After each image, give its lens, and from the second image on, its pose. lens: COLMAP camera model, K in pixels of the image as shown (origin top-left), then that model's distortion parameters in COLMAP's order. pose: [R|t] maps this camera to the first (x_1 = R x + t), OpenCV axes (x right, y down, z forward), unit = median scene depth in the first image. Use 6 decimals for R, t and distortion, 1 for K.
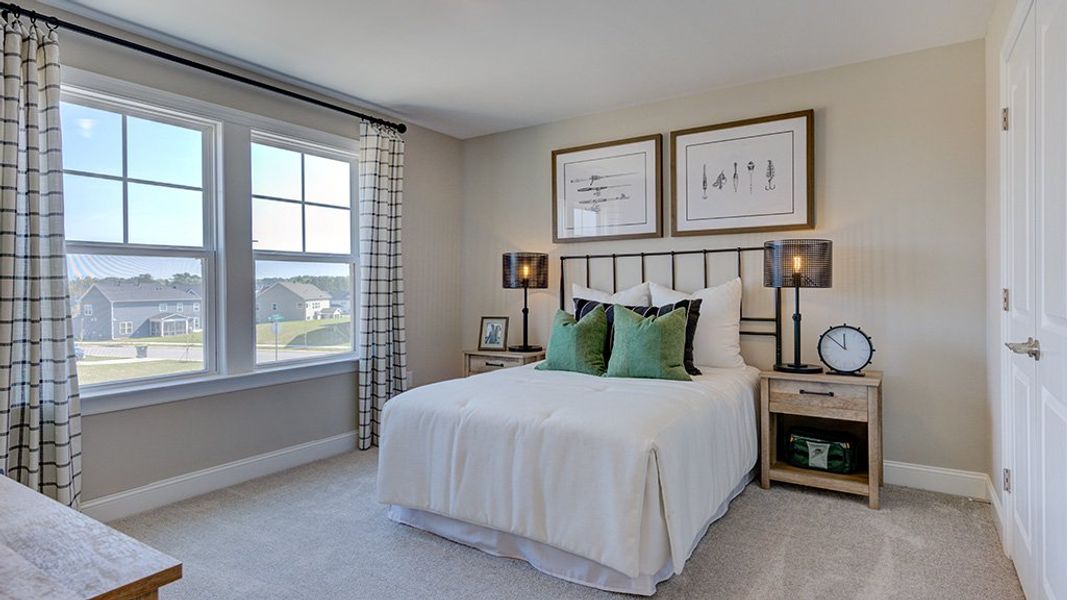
lens RADIAL K [[626.6, 0, 533.5], [0, 626.6, 300.0], [0, 0, 1]] dist [0.001239, -0.000506]
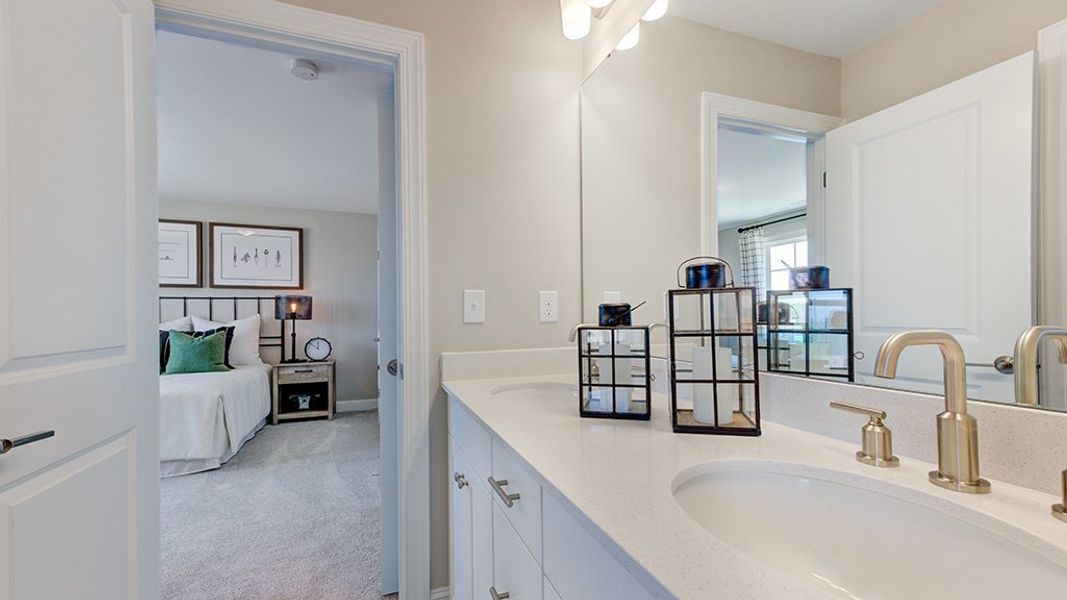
lens RADIAL K [[439.2, 0, 533.6], [0, 439.2, 312.1], [0, 0, 1]] dist [0.025389, 0.000095]
pose [[0.622615, 0.018734, 0.782304, -0.198358], [0.014106, 0.999282, -0.035157, 0.016016], [-0.782401, 0.032924, 0.621904, -0.455208]]
